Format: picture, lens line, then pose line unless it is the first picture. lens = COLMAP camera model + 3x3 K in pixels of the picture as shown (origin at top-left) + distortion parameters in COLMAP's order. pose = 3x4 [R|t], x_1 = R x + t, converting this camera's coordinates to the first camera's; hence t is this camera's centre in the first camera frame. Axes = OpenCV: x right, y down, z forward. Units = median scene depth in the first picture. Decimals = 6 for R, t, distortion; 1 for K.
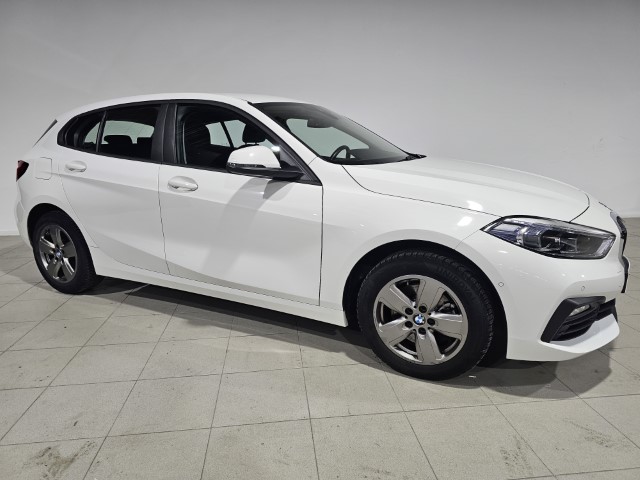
lens RADIAL K [[430.5, 0, 320.0], [0, 430.5, 240.0], [0, 0, 1]] dist [0.062073, -0.001383]
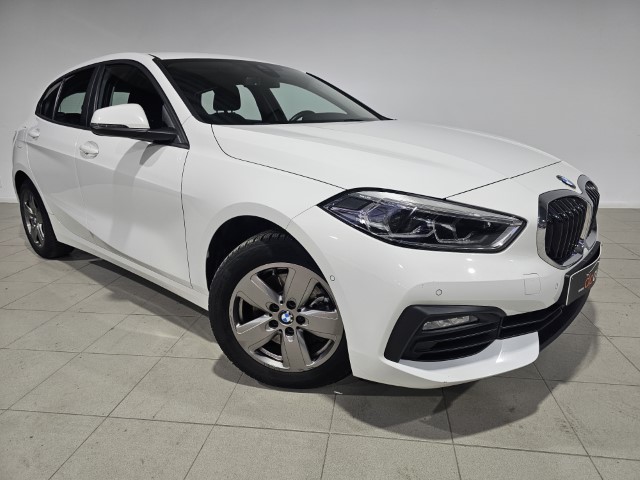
lens RADIAL K [[431.0, 0, 319.1], [0, 431.0, 234.9], [0, 0, 1]] dist [0.055522, 0.000073]
pose [[0.964136, 0.053621, -0.259937, 0.498599], [-0.046487, 0.998356, 0.033519, 0.002918], [0.261307, -0.020233, 0.965044, 0.234535]]
